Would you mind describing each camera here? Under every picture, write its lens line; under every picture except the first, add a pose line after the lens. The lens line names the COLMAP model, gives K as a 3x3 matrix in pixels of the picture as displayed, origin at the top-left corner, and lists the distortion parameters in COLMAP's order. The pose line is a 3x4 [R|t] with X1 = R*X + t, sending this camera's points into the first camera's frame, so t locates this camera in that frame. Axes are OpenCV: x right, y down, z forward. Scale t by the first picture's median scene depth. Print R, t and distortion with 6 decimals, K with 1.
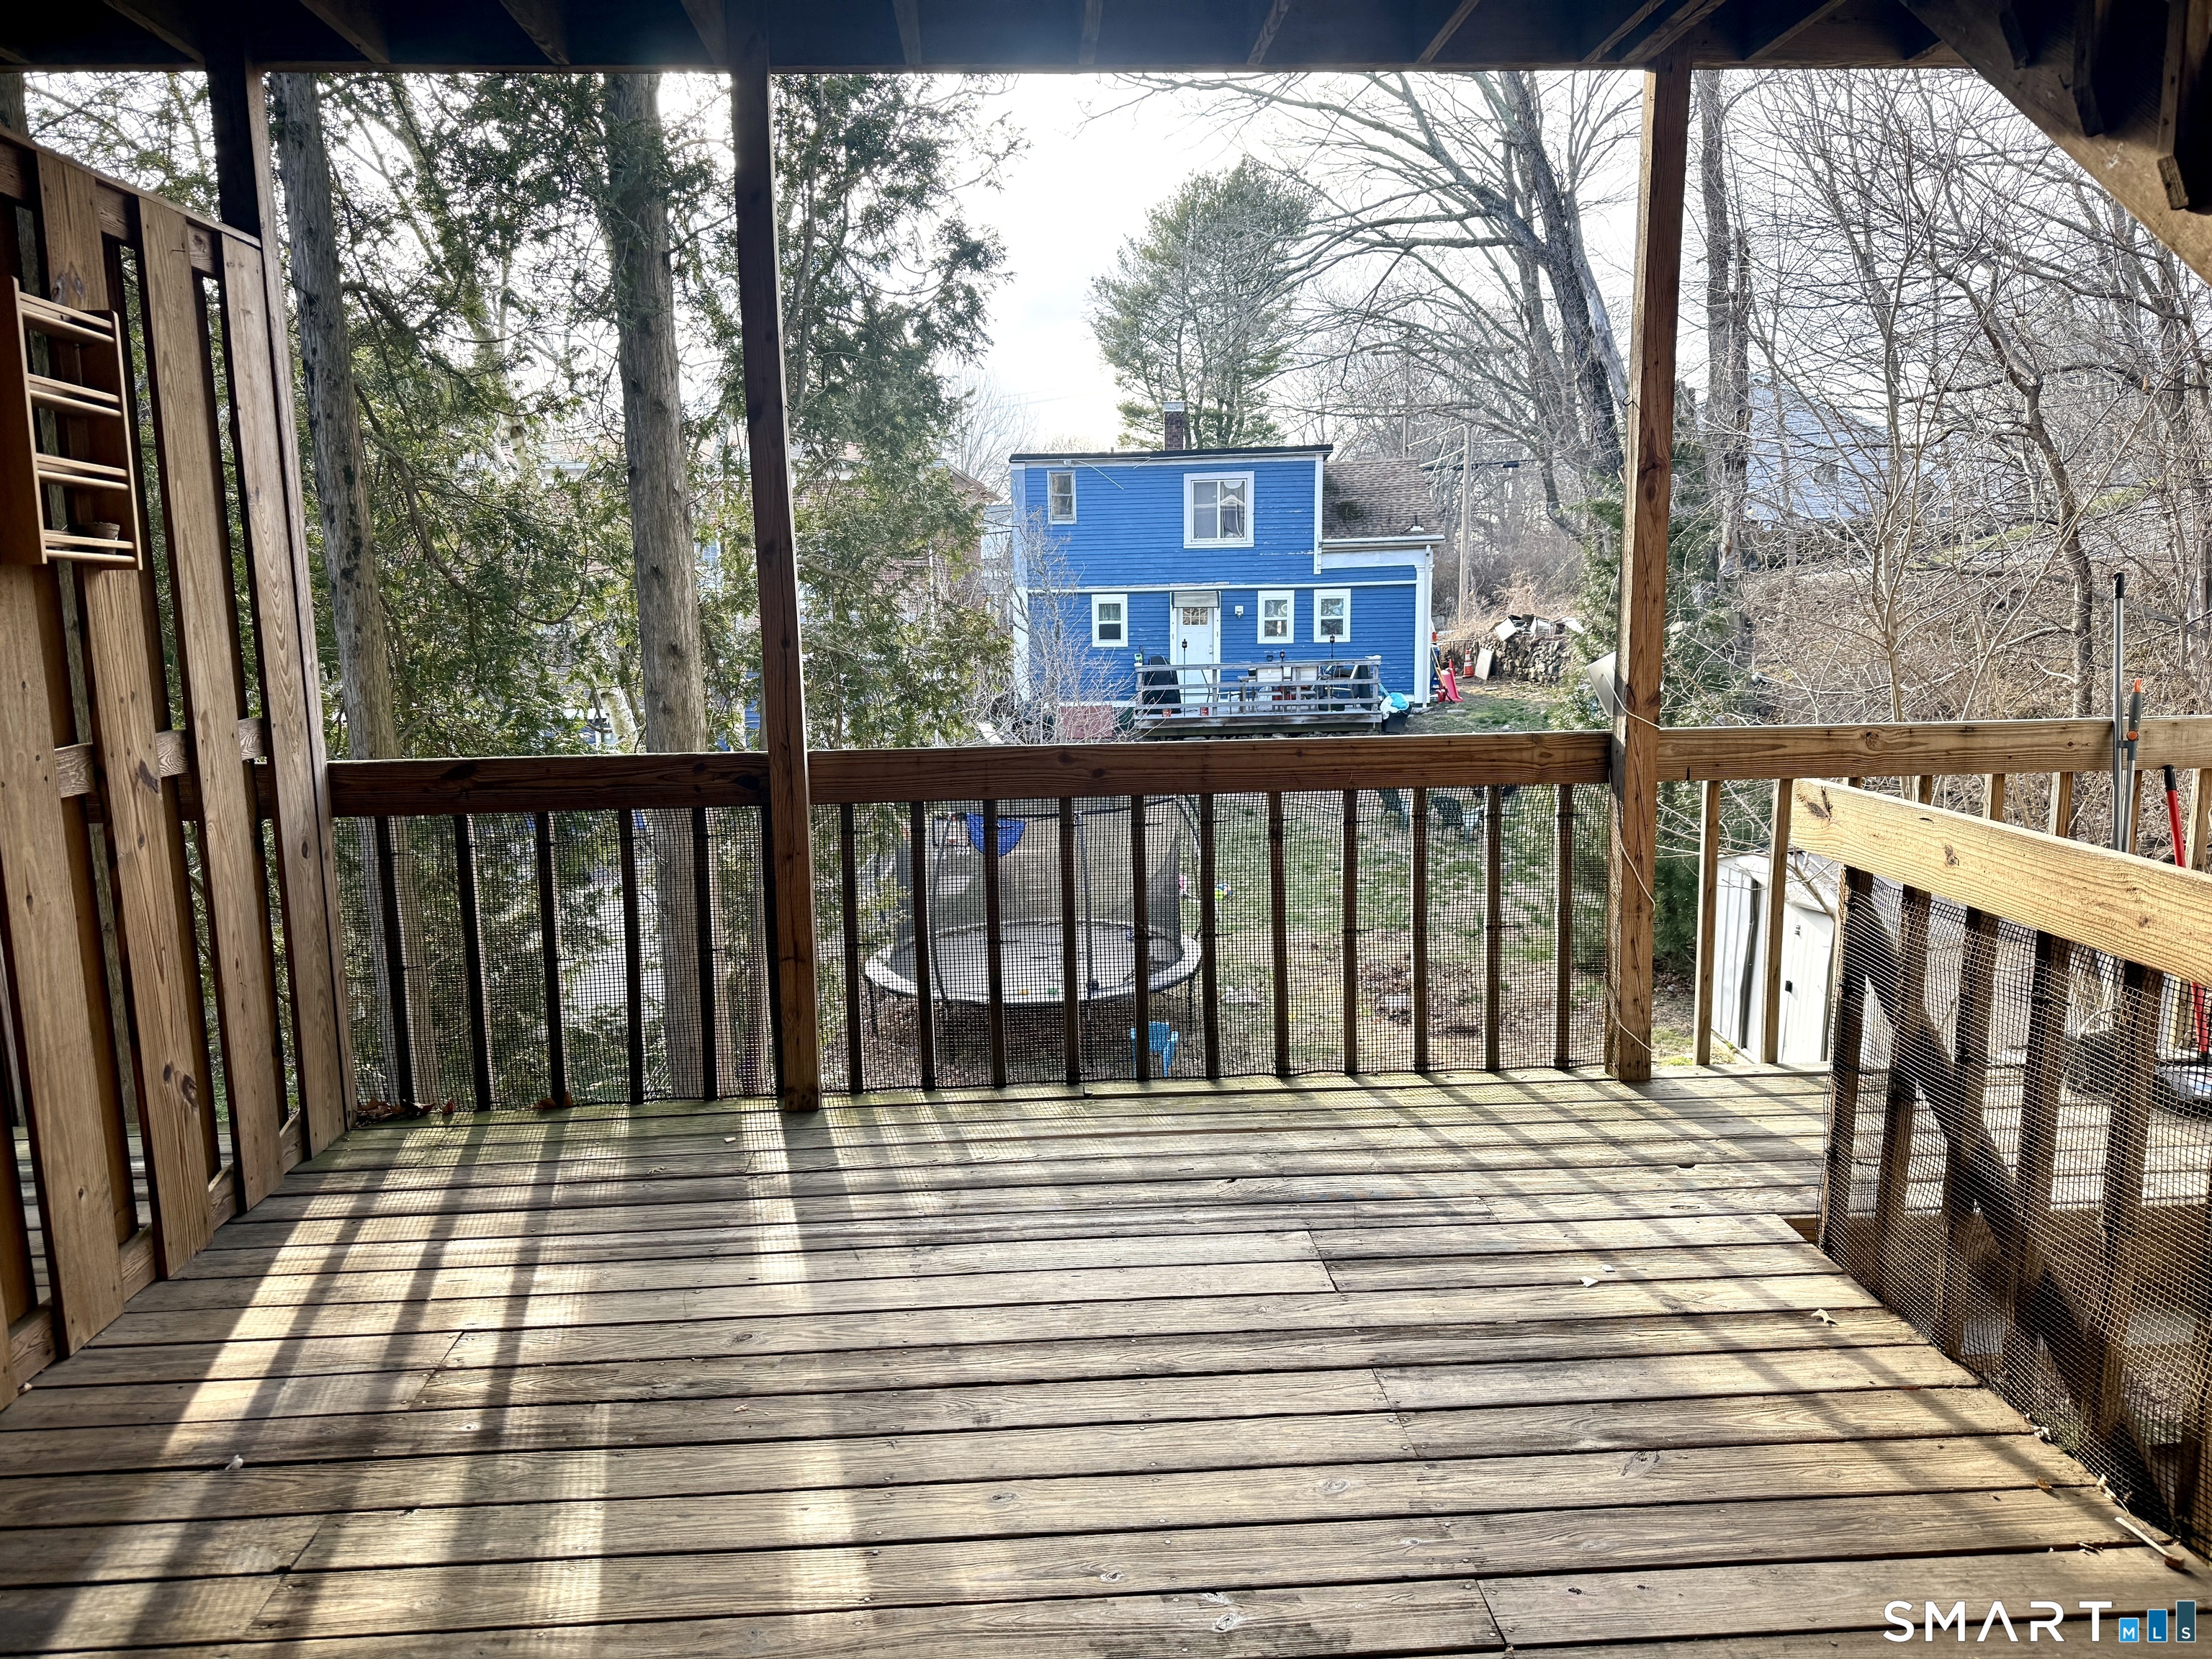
lens RADIAL K [[1563.0, 0, 1120.8], [0, 1563.0, 844.9], [0, 0, 1]] dist [0.051899, -0.056945]
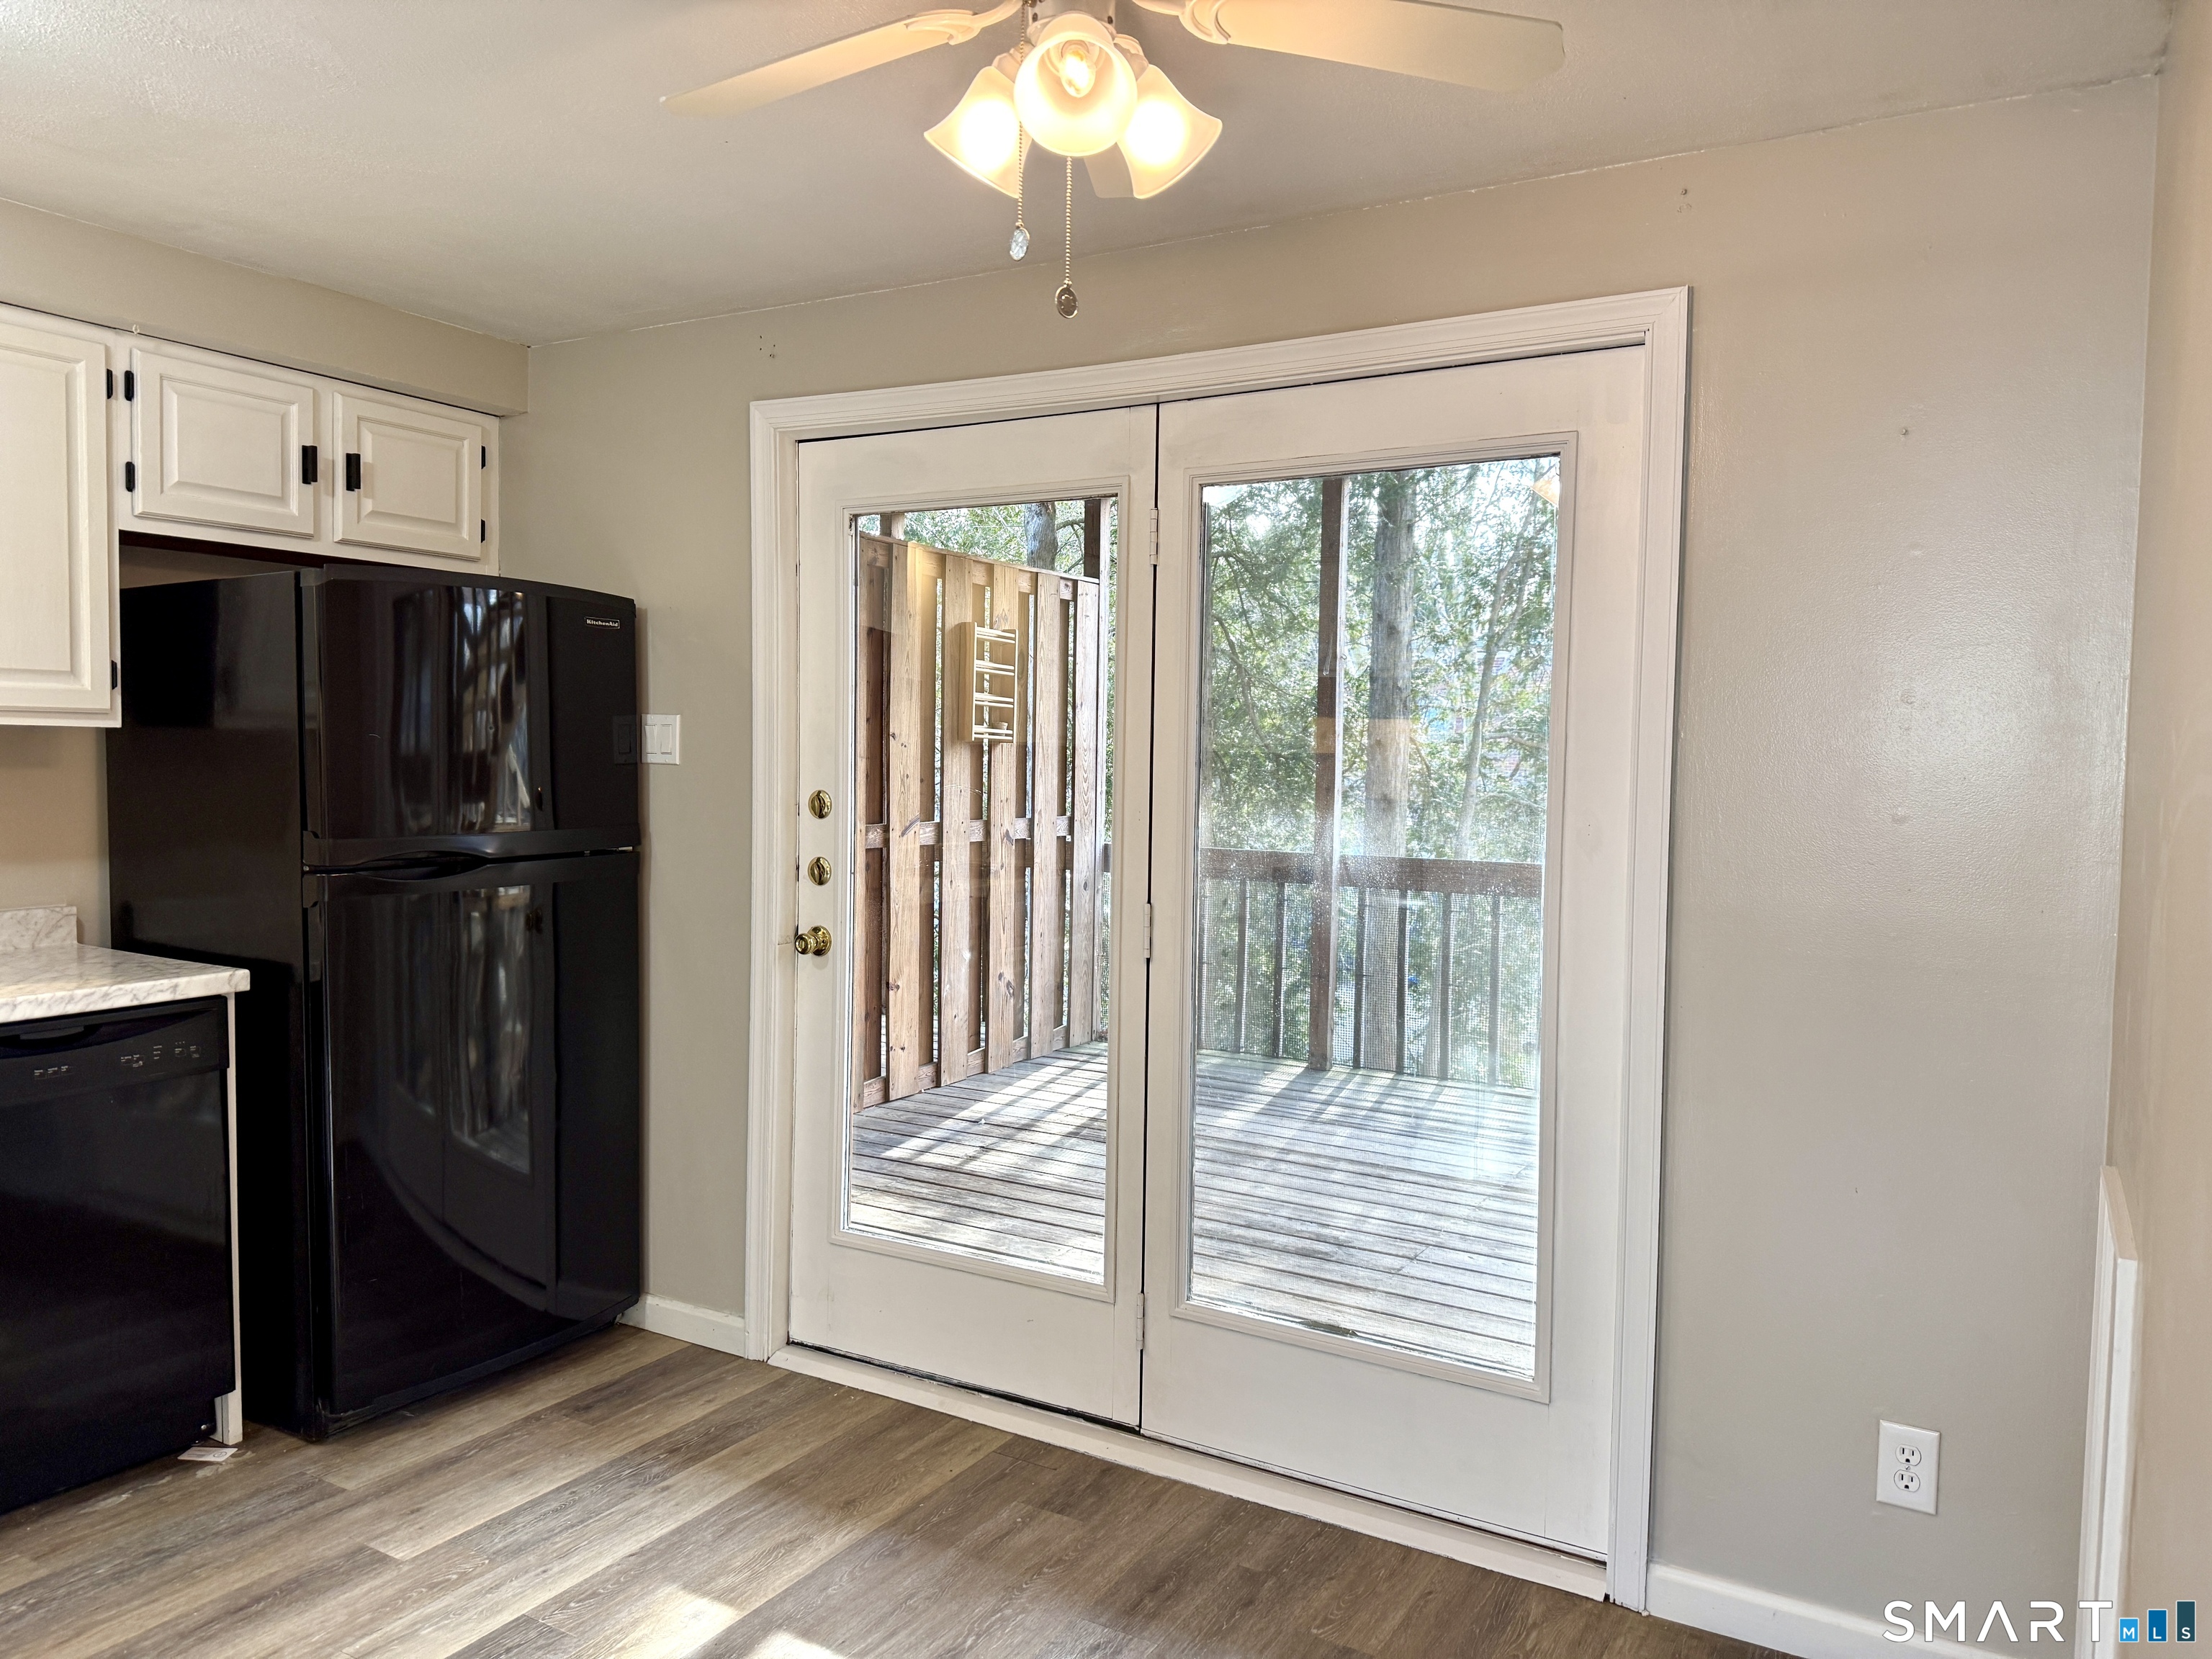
lens RADIAL K [[1563.0, 0, 1096.9], [0, 1563.0, 840.0], [0, 0, 1]] dist [0.051899, -0.056945]
pose [[0.822824, 0.059564, -0.565166, 0.679517], [-0.118266, 0.990666, -0.067776, 0.089288], [0.555853, 0.122608, 0.822189, -0.676506]]
